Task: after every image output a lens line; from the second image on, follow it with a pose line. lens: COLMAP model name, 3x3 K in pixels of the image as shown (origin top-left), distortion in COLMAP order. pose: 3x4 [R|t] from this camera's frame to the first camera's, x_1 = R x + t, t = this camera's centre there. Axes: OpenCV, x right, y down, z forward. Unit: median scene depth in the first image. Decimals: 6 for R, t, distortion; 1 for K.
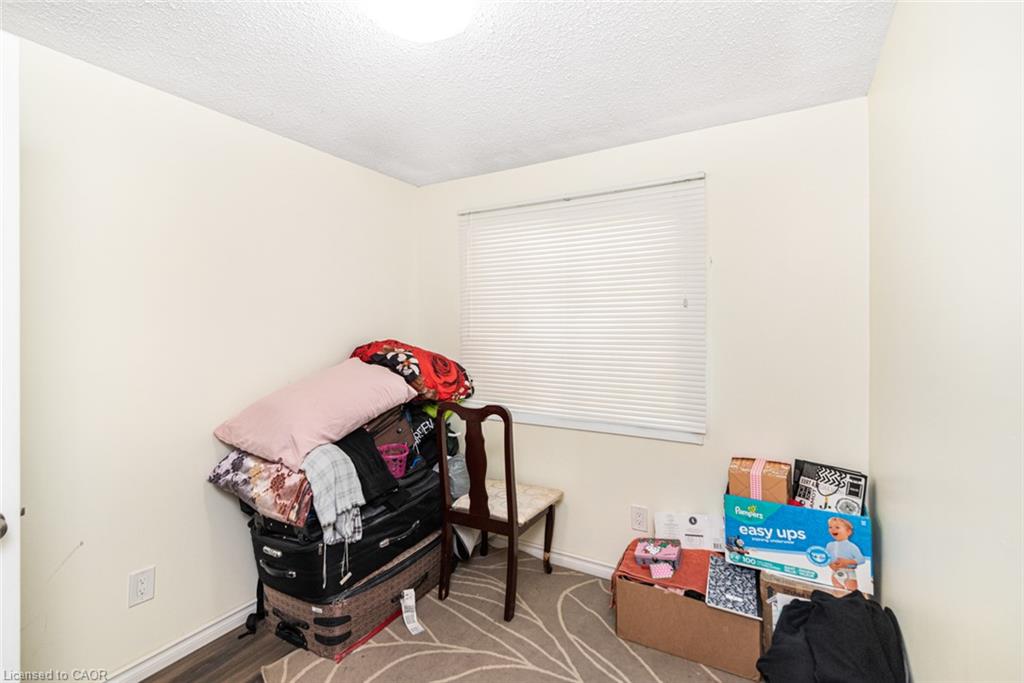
lens RADIAL K [[472.1, 0, 512.7], [0, 472.1, 325.1], [0, 0, 1]] dist [0.015599, -0.000231]
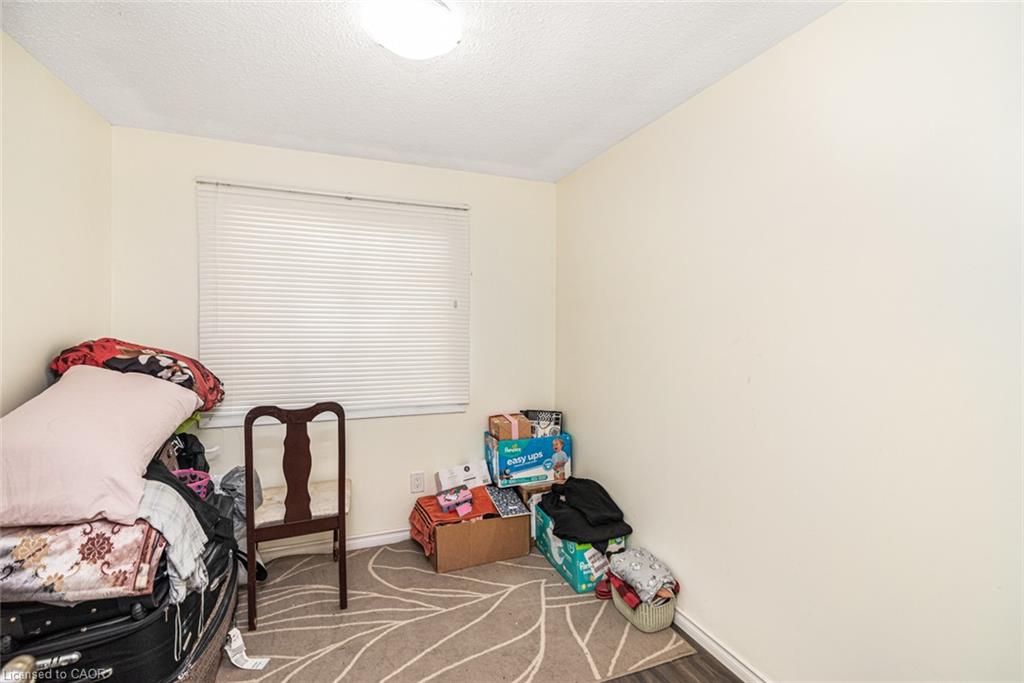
lens RADIAL K [[454.7, 0, 513.6], [0, 454.7, 333.9], [0, 0, 1]] dist [0.016670, -0.008412]
pose [[0.632117, -0.014384, 0.774740, -0.587223], [-0.009362, 0.999613, 0.026197, -0.000091], [-0.774817, -0.023813, 0.631737, 0.115470]]
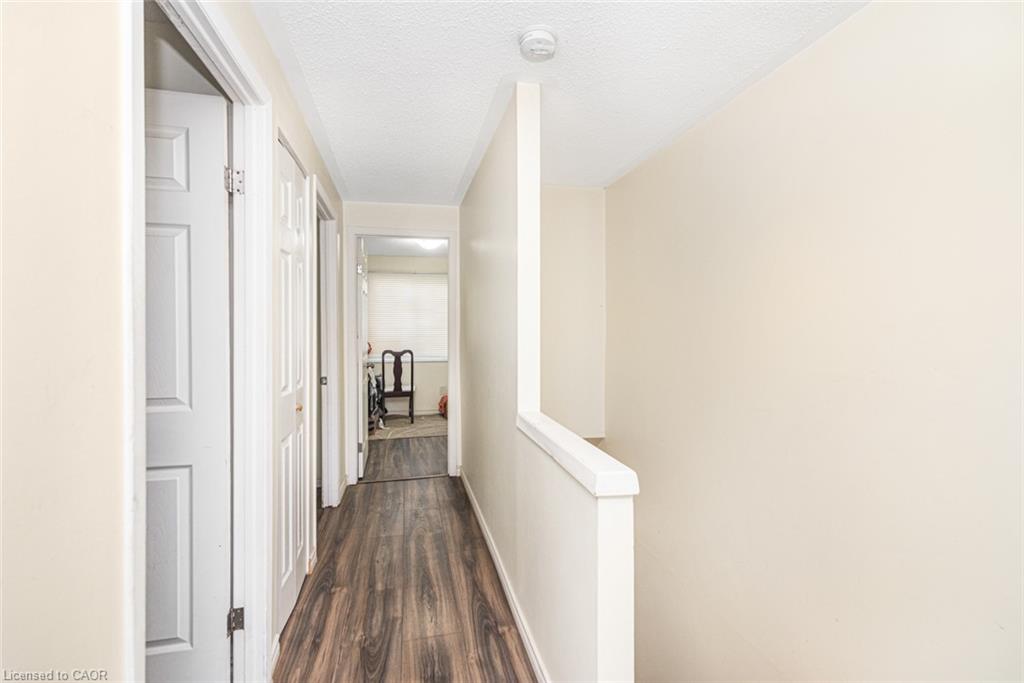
lens RADIAL K [[472.1, 0, 512.7], [0, 472.1, 325.1], [0, 0, 1]] dist [0.015599, -0.000231]
pose [[0.731725, -0.001260, 0.681599, -1.697533], [0.002604, 0.999996, -0.000948, 0.029507], [-0.681595, 0.002469, 0.731726, -1.704043]]
